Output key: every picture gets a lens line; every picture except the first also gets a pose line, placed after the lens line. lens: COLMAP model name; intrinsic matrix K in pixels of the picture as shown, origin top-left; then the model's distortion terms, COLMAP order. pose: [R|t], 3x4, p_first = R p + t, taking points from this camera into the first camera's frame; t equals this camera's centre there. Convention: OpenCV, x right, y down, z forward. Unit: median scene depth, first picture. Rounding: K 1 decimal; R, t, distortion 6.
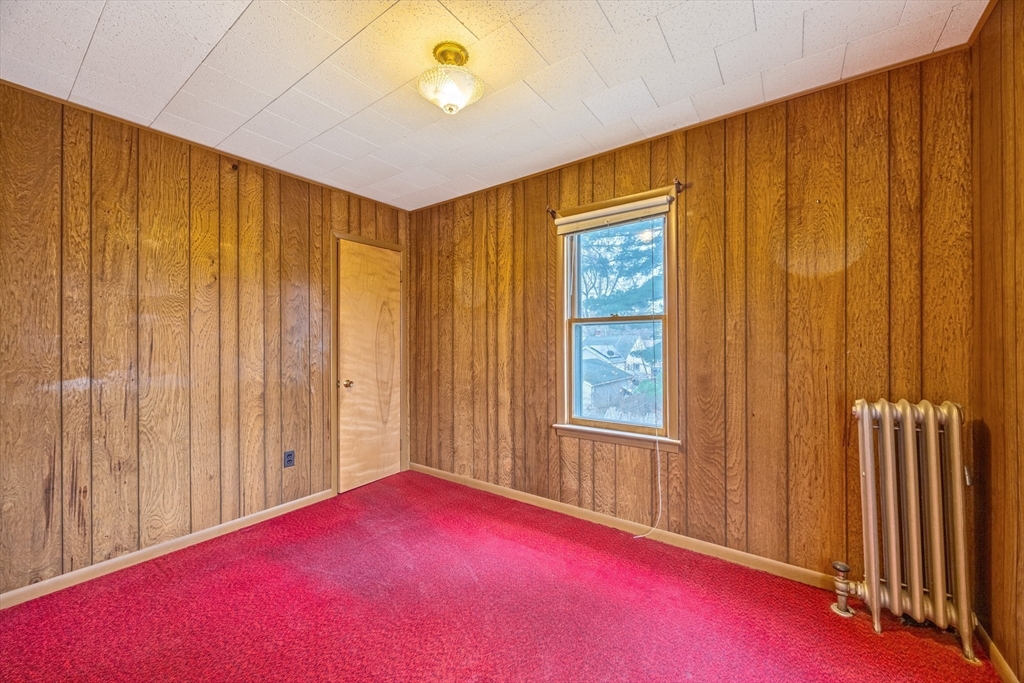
lens RADIAL K [[389.8, 0, 517.1], [0, 389.8, 338.6], [0, 0, 1]] dist [-0.000029, 0.000053]
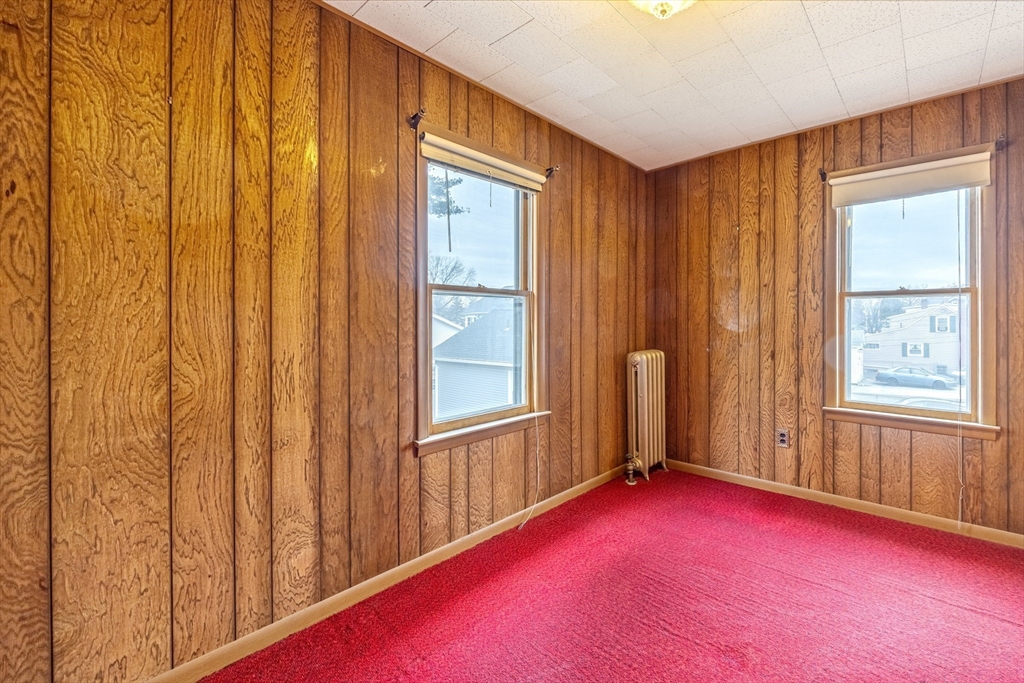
lens RADIAL K [[389.8, 0, 517.1], [0, 389.8, 338.6], [0, 0, 1]] dist [-0.000029, 0.000053]
pose [[0.173168, -0.010459, 0.984837, -0.490074], [0.015241, 0.999852, 0.007939, 0.041078], [-0.984774, 0.013635, 0.173302, 0.679014]]
